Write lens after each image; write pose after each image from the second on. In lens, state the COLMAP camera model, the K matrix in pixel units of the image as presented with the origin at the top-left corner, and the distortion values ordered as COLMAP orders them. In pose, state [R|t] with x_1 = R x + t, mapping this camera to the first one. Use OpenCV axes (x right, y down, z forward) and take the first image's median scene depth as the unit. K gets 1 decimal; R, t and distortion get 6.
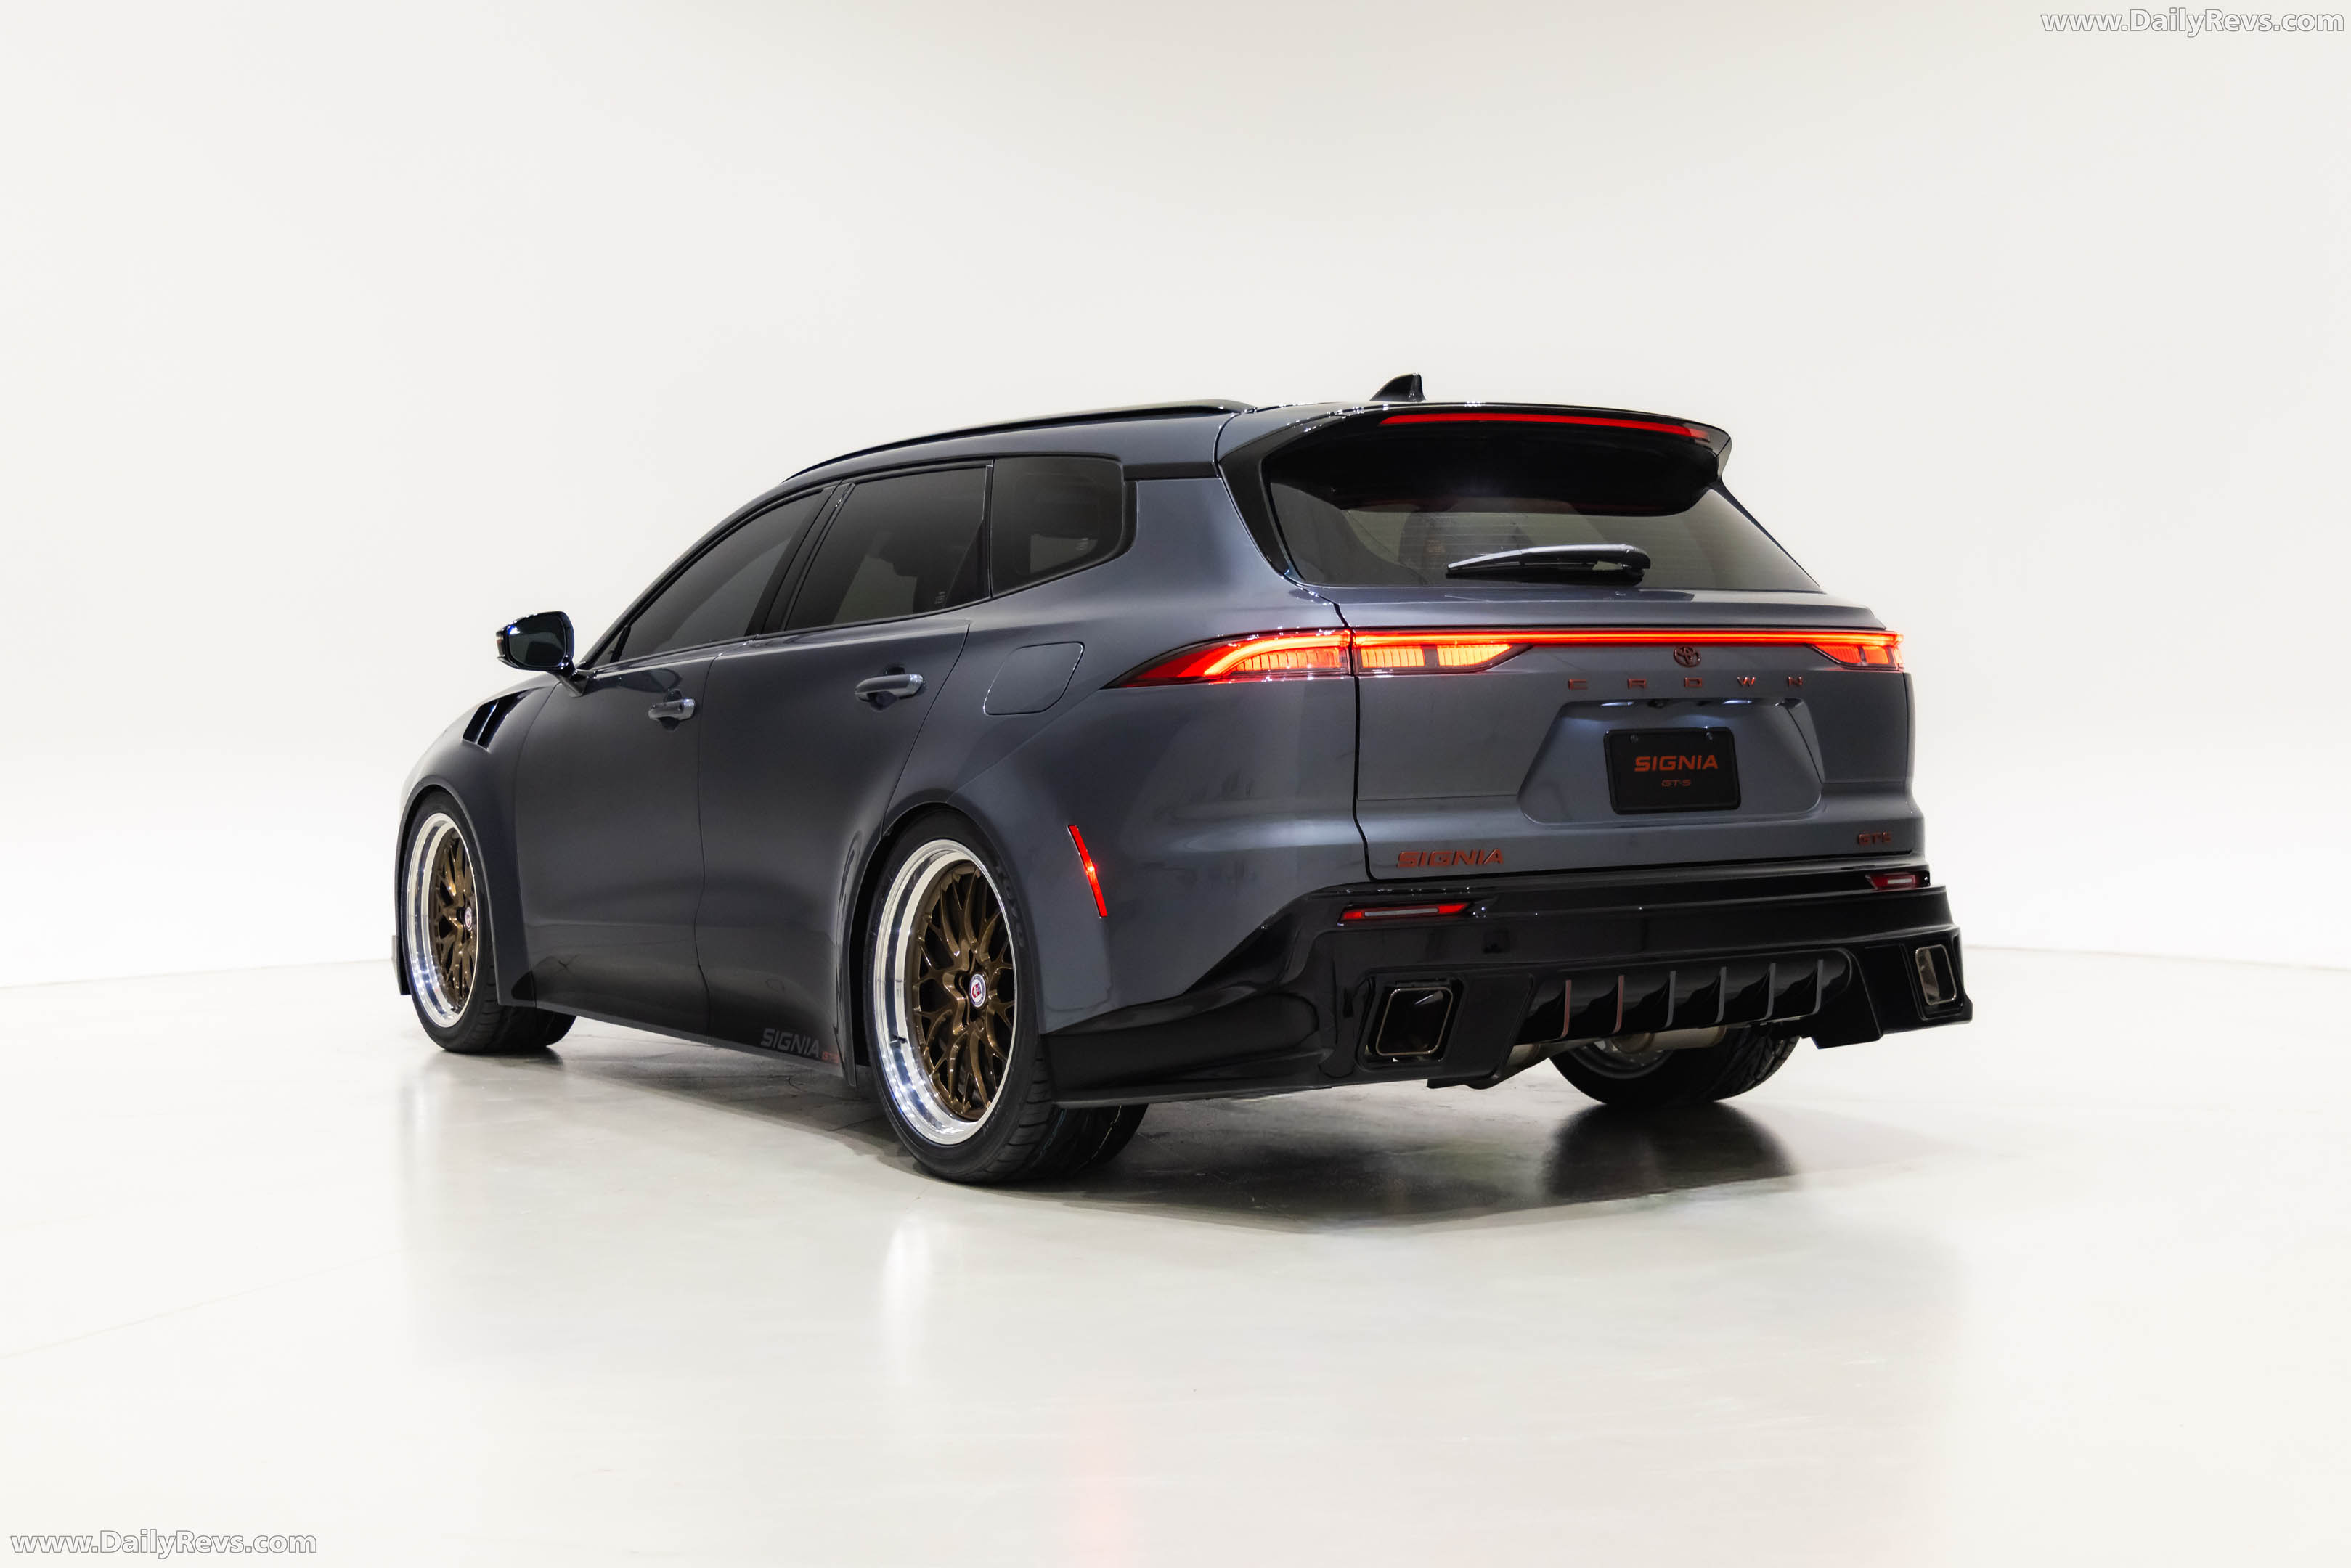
lens RADIAL K [[2825.5, 0, 1175.5], [0, 2825.5, 784.0], [0, 0, 1]] dist [-0.003028, -0.002249]
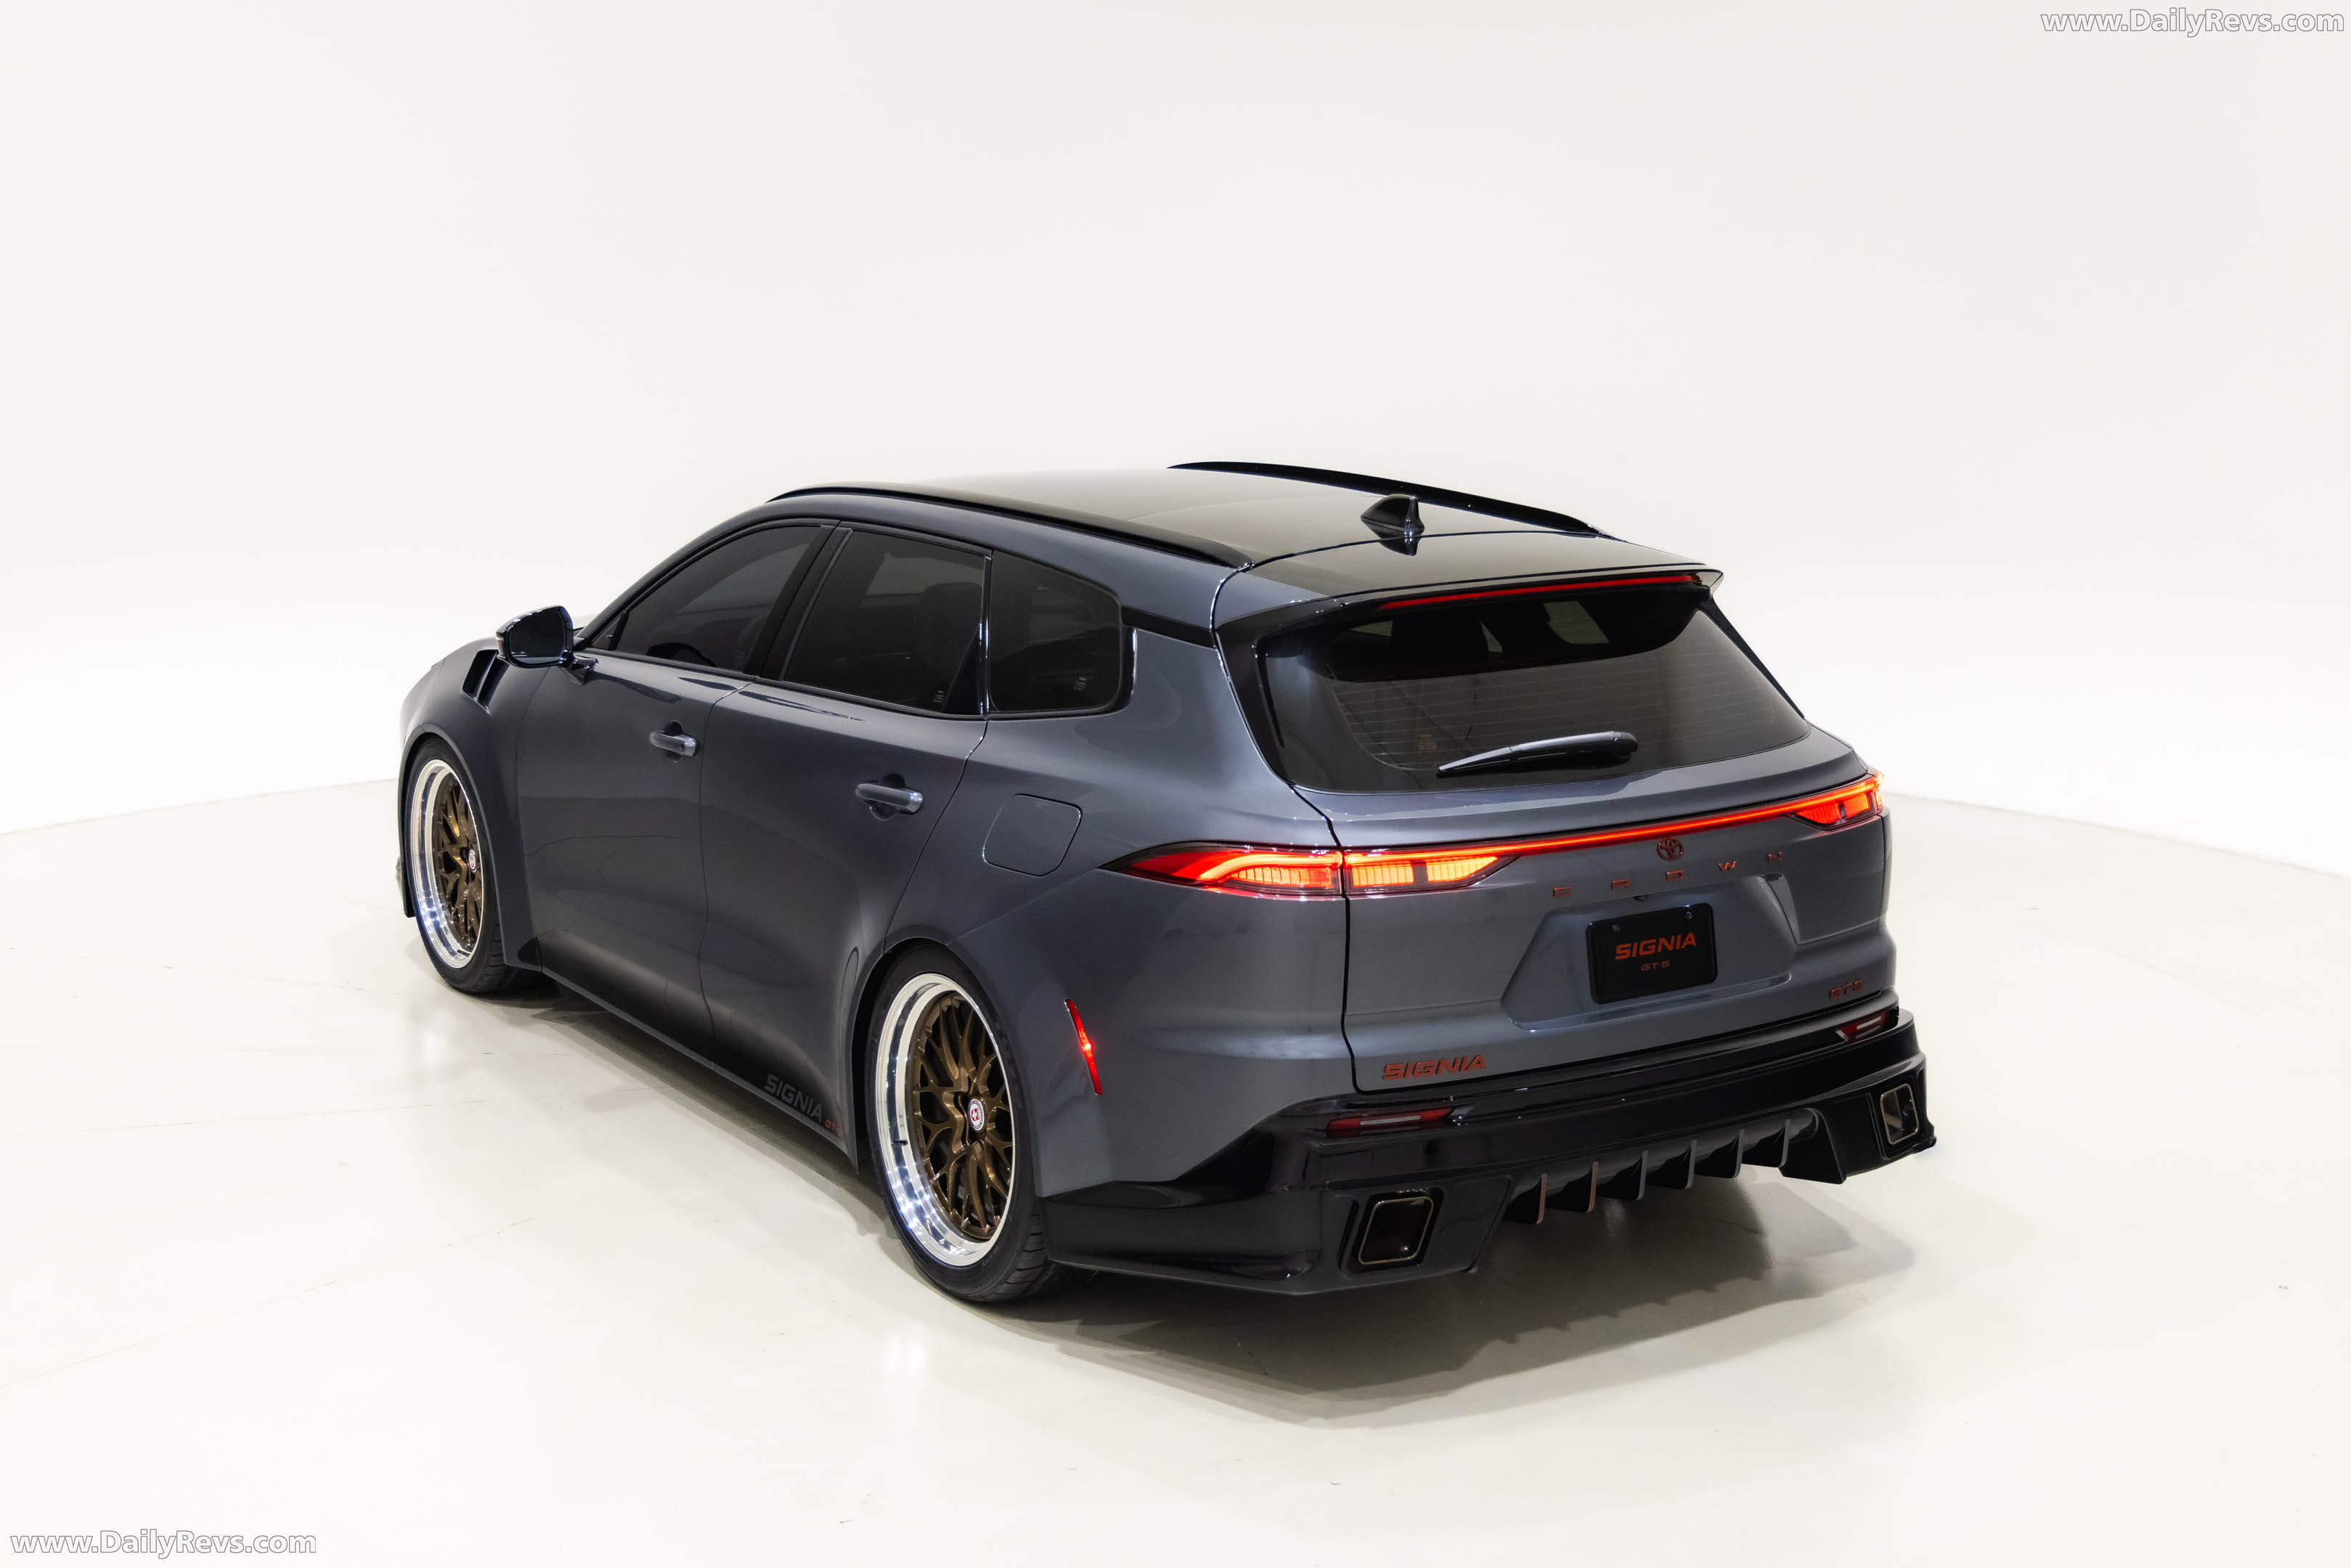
lens RADIAL K [[2825.5, 0, 1175.5], [0, 2825.5, 784.0], [0, 0, 1]] dist [-0.003028, -0.002249]
pose [[0.999929, 0.010578, 0.005560, -0.004094], [-0.011250, 0.990149, 0.139565, -0.197432], [-0.004029, -0.139618, 0.990197, -0.010388]]
